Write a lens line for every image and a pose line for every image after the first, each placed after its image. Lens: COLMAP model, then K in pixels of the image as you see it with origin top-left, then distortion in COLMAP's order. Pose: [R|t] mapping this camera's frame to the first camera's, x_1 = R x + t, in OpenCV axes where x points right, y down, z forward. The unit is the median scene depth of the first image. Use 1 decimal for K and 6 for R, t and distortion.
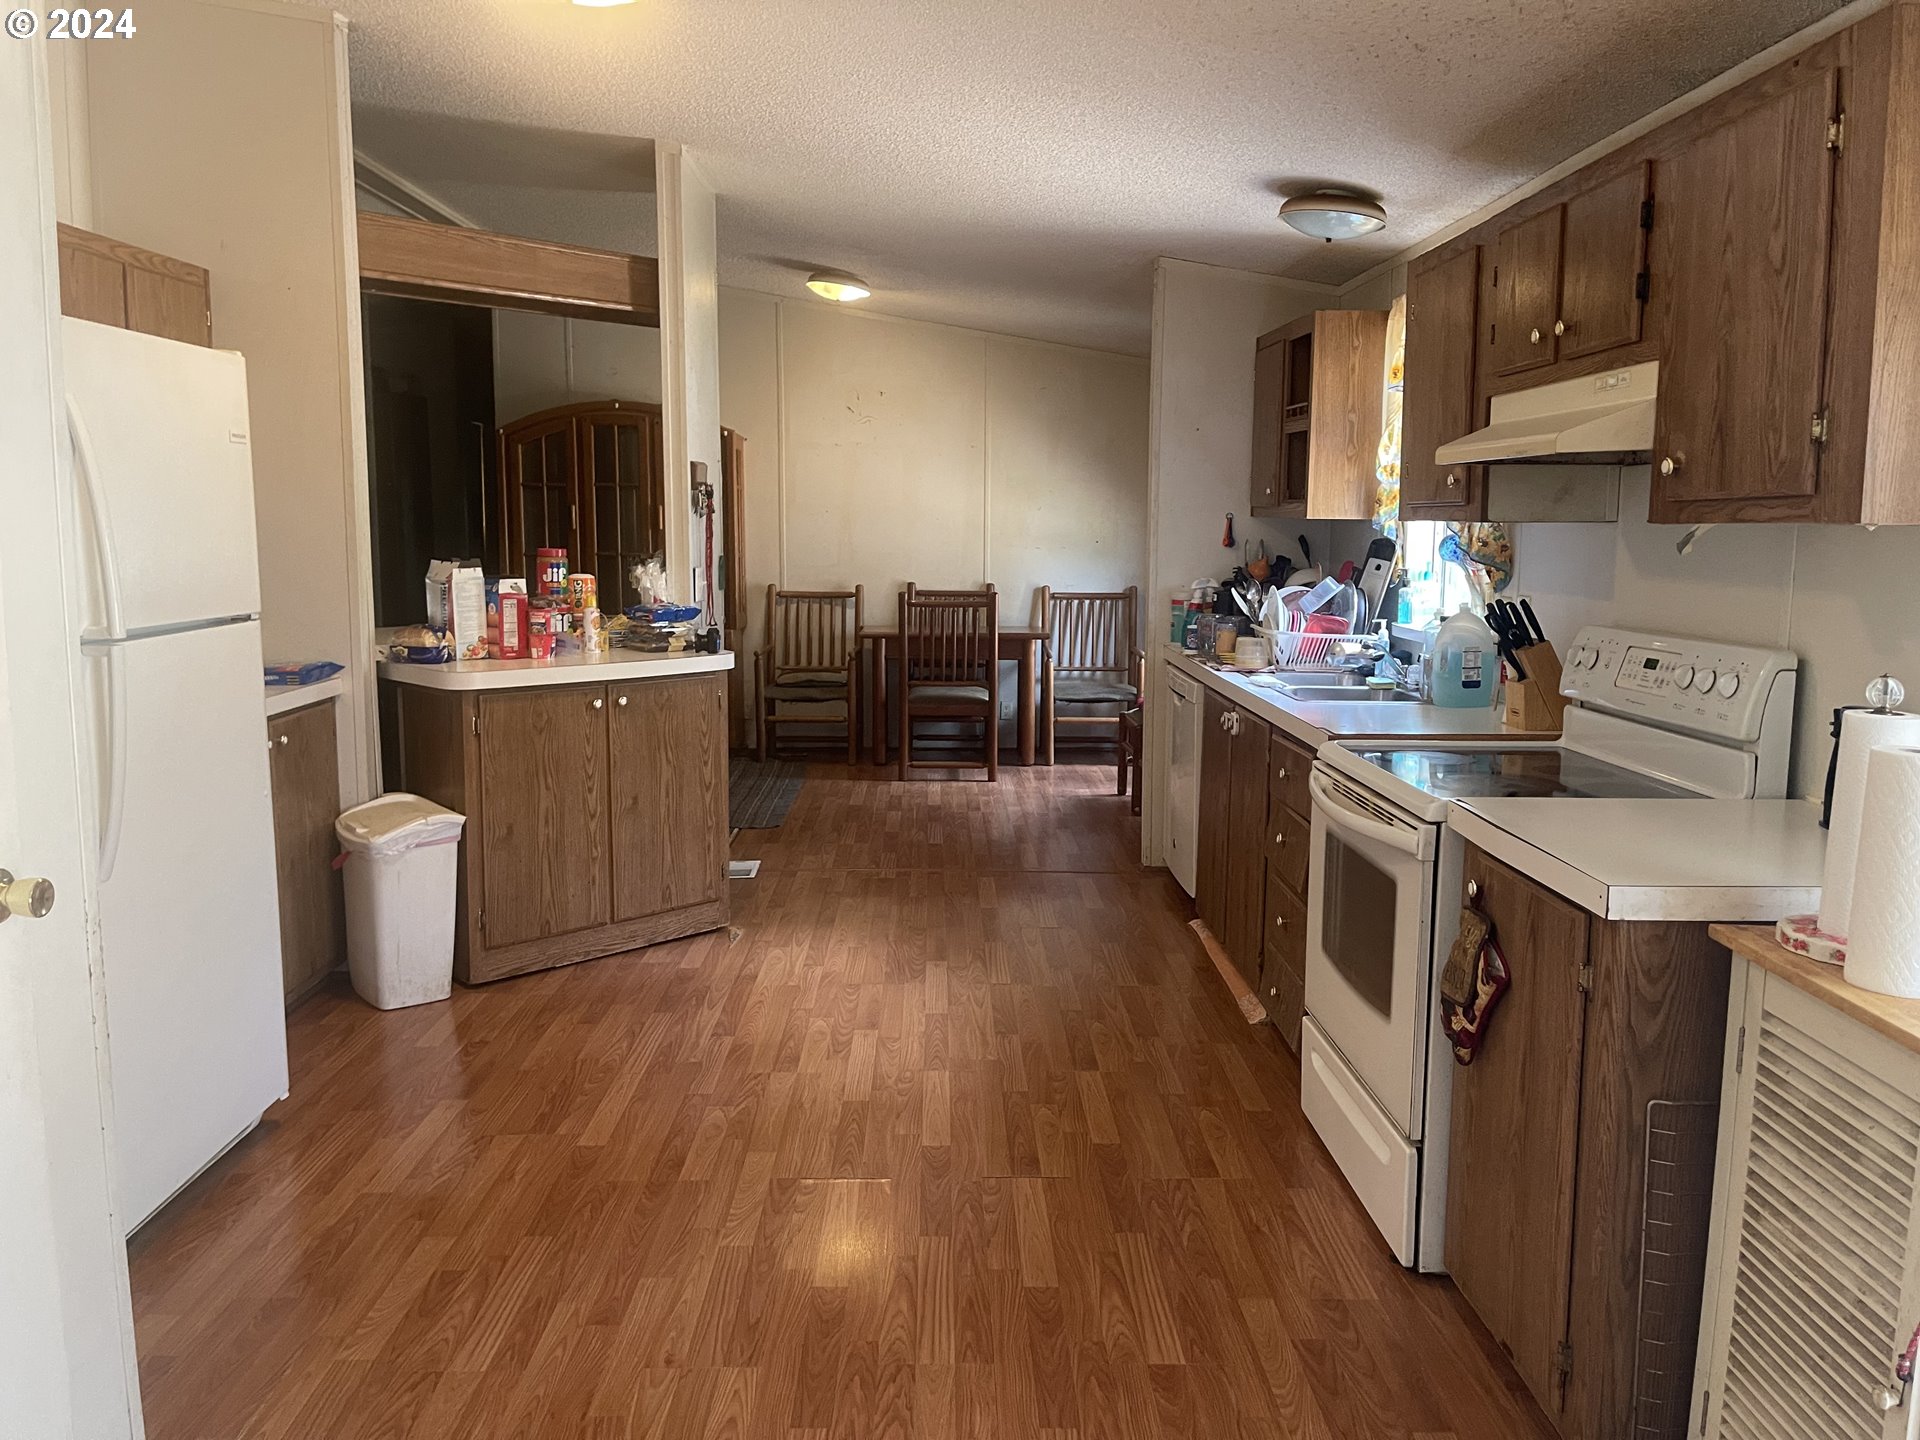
lens RADIAL K [[1469.3, 0, 951.6], [0, 1469.3, 703.2], [0, 0, 1]] dist [0.139154, 0.000593]
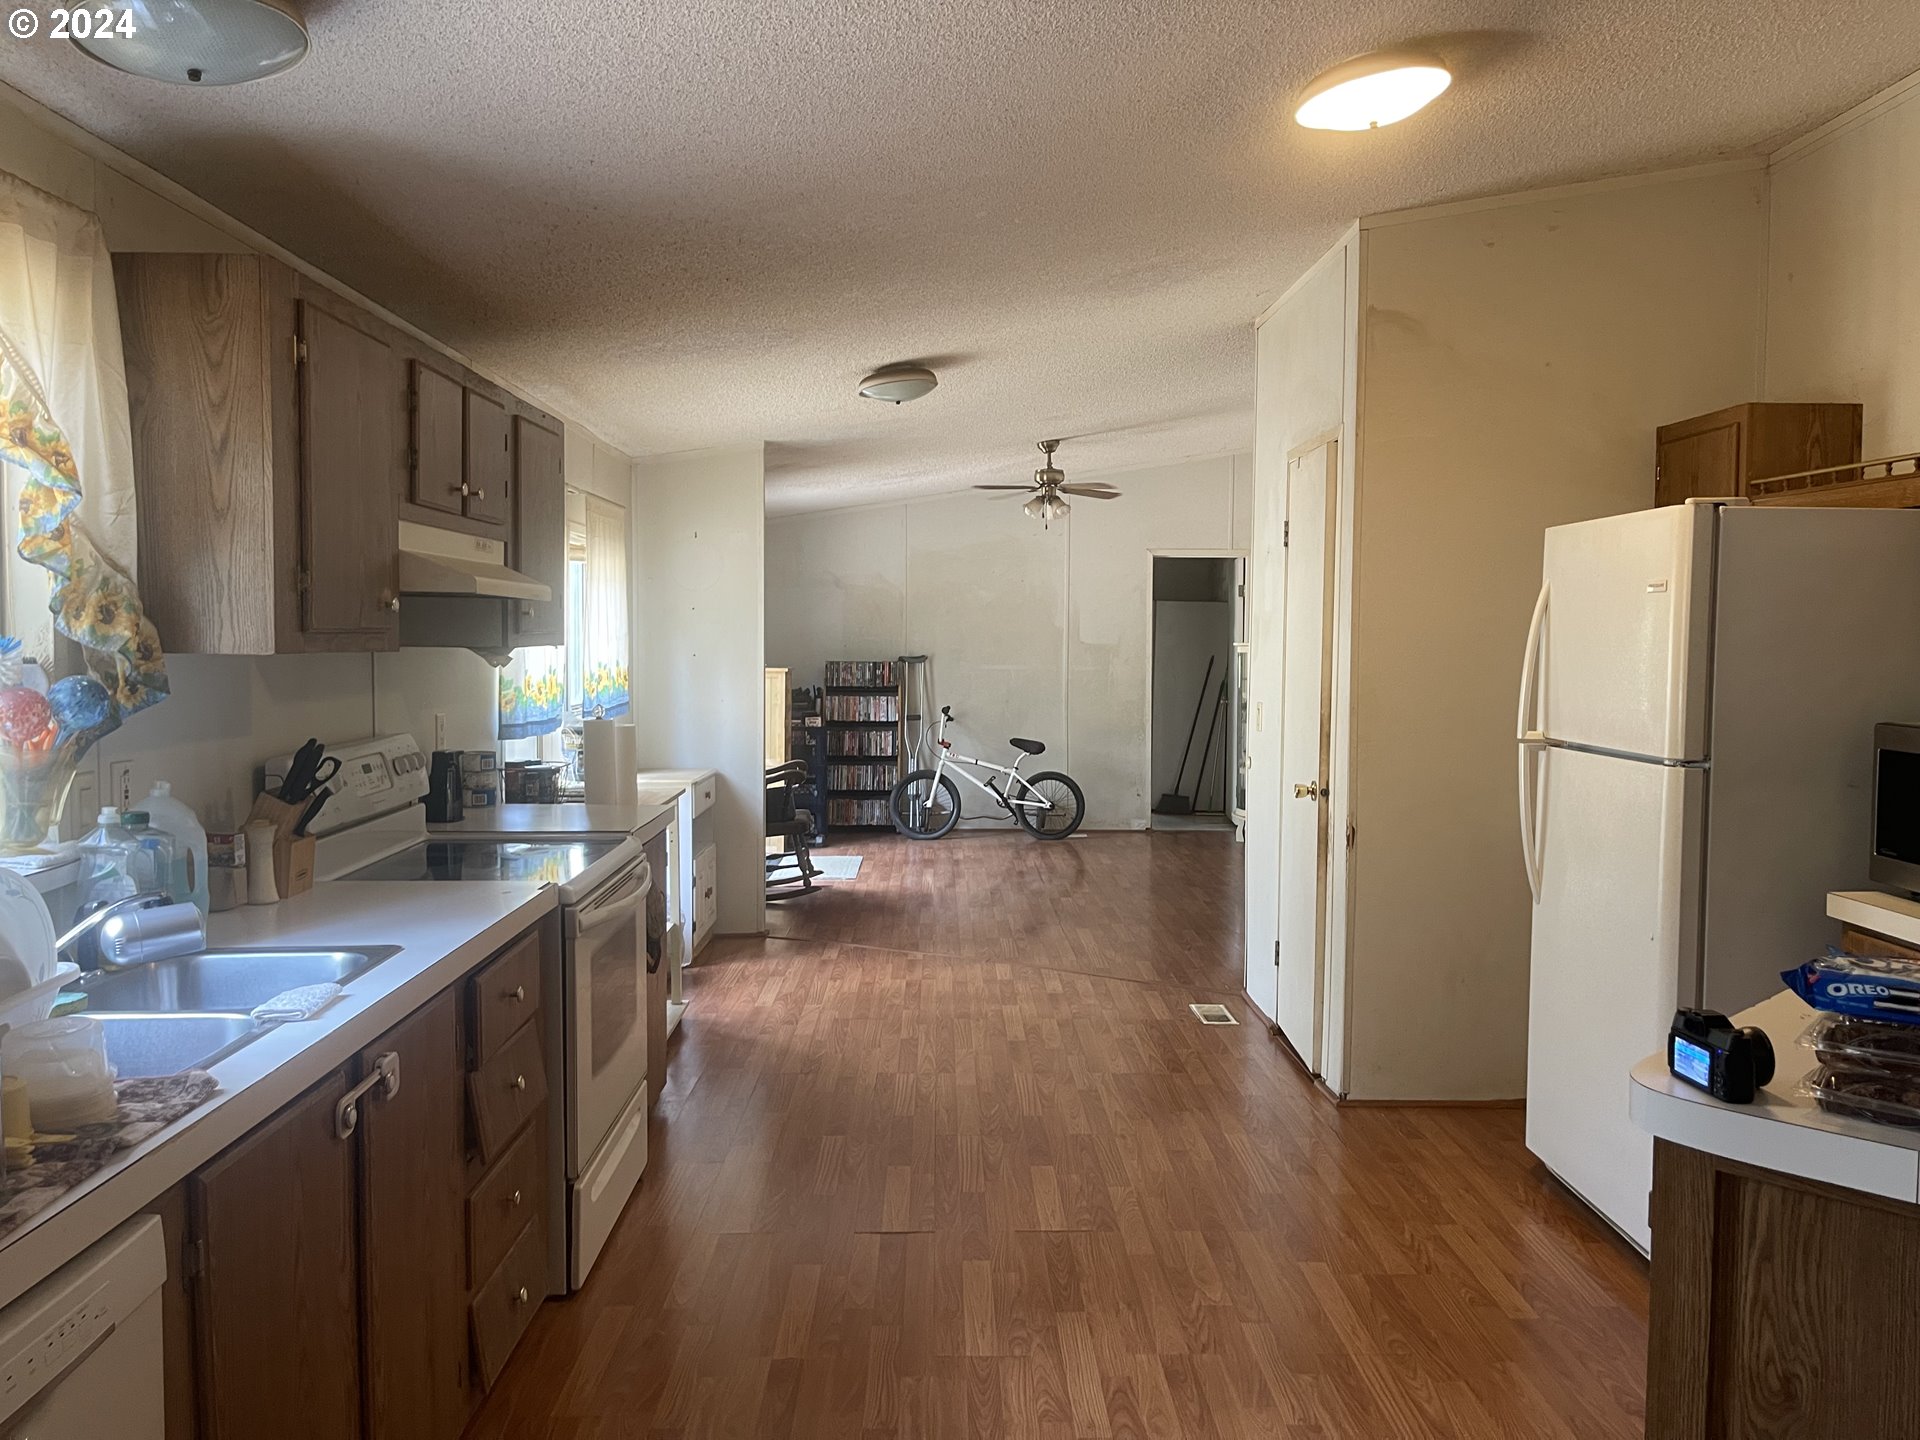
lens RADIAL K [[1469.3, 0, 961.6], [0, 1469.3, 717.4], [0, 0, 1]] dist [0.139154, 0.000593]
pose [[-0.999928, -0.009357, -0.007556, 0.009917], [-0.010601, 0.982460, 0.186169, -0.237163], [0.005682, 0.186236, -0.982489, 1.752226]]
